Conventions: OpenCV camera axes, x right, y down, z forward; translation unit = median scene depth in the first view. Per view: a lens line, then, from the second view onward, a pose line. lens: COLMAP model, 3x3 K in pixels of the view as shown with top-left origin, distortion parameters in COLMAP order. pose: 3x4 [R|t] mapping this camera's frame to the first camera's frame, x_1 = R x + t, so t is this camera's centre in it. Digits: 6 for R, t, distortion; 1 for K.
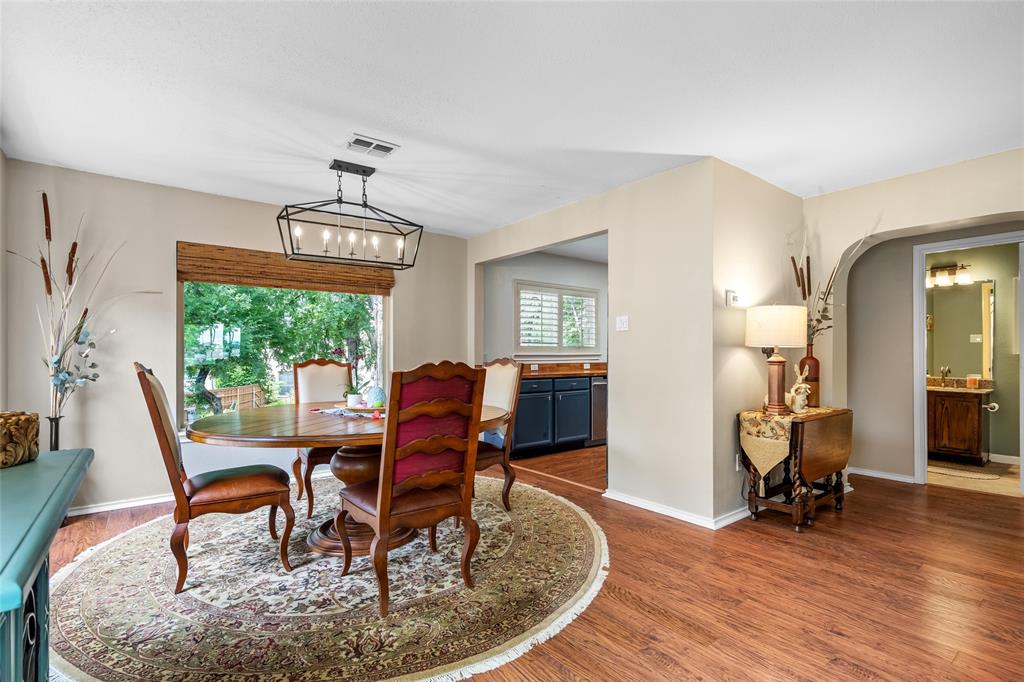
lens RADIAL K [[480.2, 0, 514.3], [0, 480.2, 345.6], [0, 0, 1]] dist [-0.003015, 0.001515]
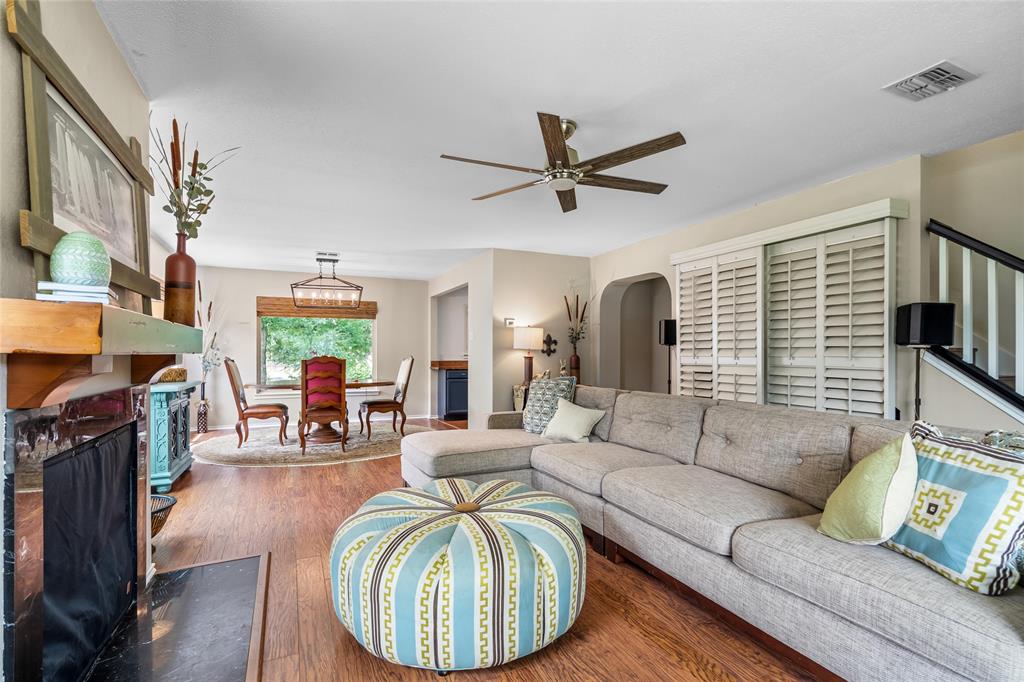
lens RADIAL K [[480.2, 0, 512.9], [0, 480.2, 348.8], [0, 0, 1]] dist [-0.003015, 0.001515]
pose [[0.973389, -0.003454, -0.229132, 0.890229], [0.003446, 0.999994, -0.000436, 0.001083], [0.229133, -0.000366, 0.973395, -0.780920]]
